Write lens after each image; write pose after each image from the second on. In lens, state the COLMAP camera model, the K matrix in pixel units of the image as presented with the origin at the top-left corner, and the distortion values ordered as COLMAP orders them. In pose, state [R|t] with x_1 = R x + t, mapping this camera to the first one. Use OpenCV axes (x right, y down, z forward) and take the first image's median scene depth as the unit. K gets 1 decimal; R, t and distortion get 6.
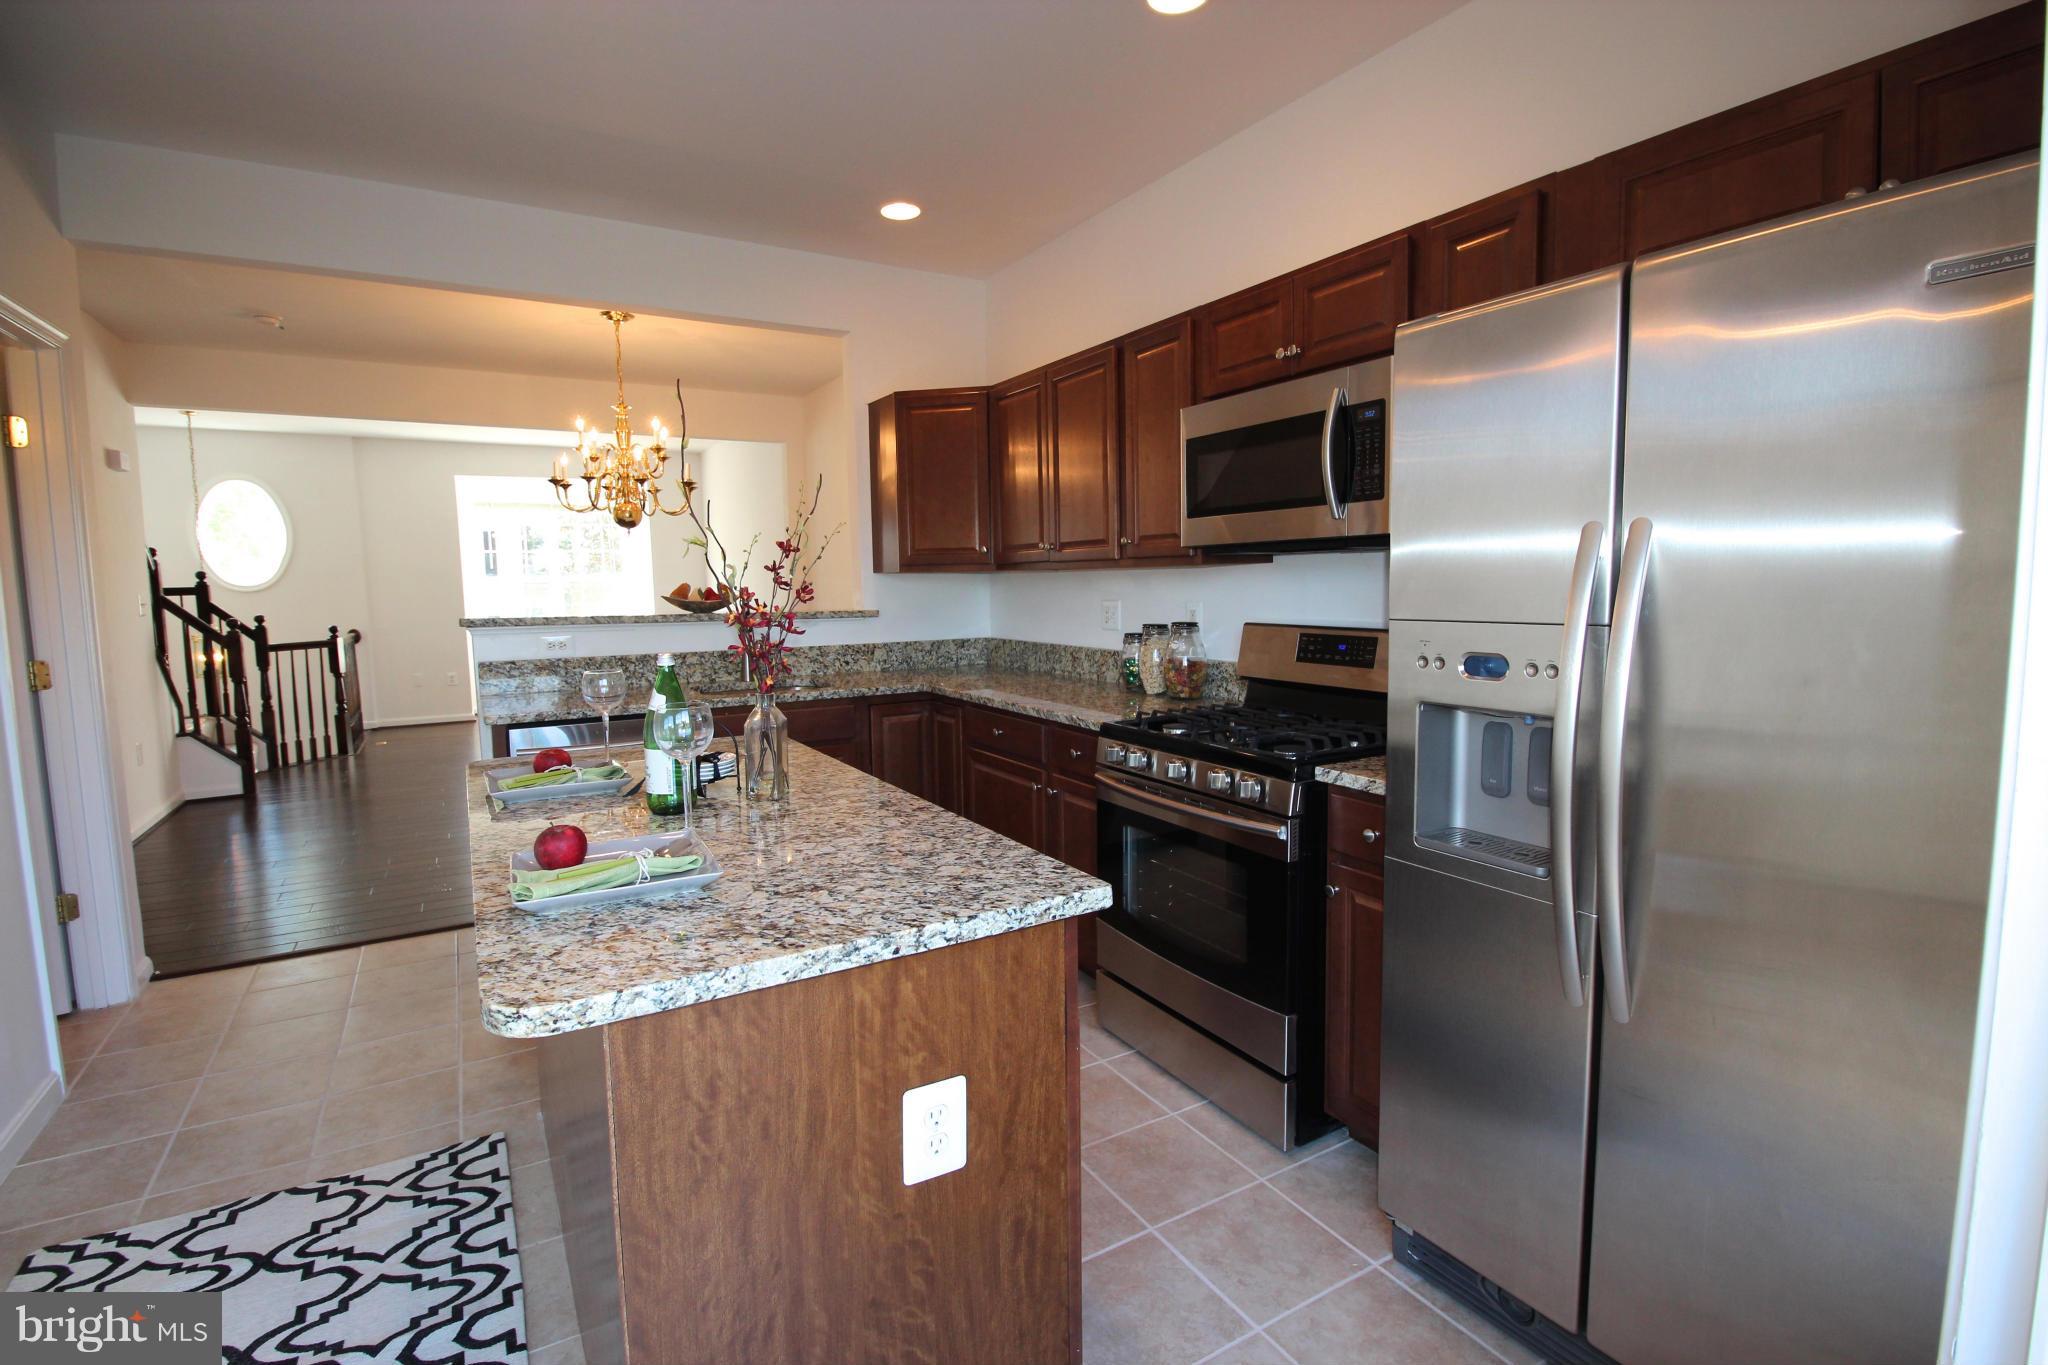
lens RADIAL K [[954.4, 0, 1027.5], [0, 954.4, 672.3], [0, 0, 1]] dist [-0.022367, -0.000340]
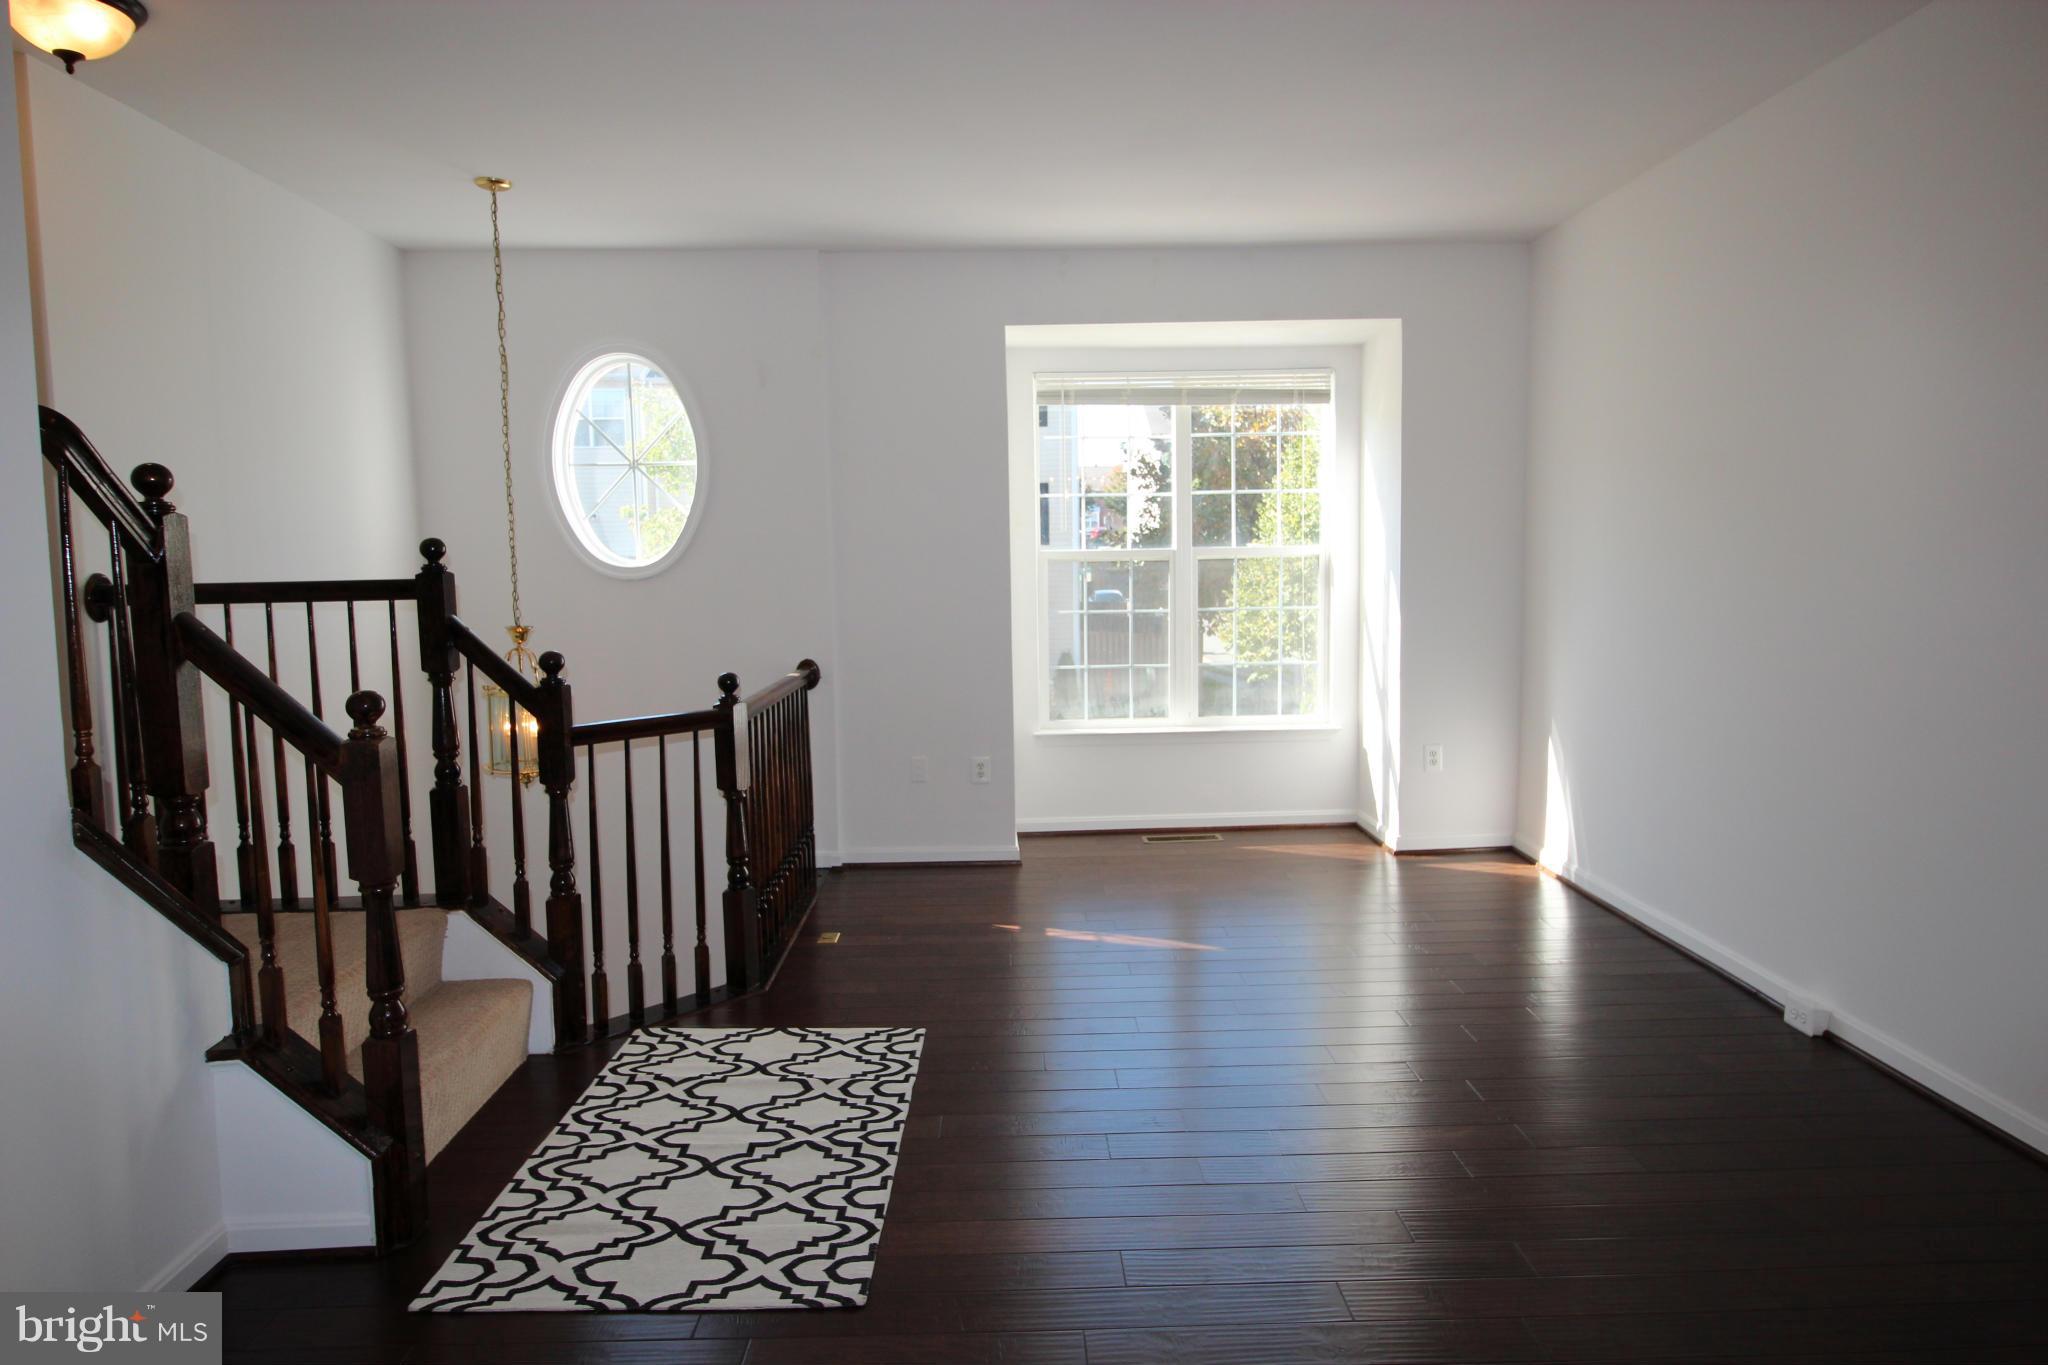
lens RADIAL K [[1261.0, 0, 1023.0], [0, 1261.0, 678.1], [0, 0, 1]] dist [-0.004650, -0.002138]
pose [[0.865869, 0.047910, -0.497972, -0.382647], [-0.045754, 0.998816, 0.016540, -0.066683], [0.498175, 0.008463, 0.867035, 0.636000]]
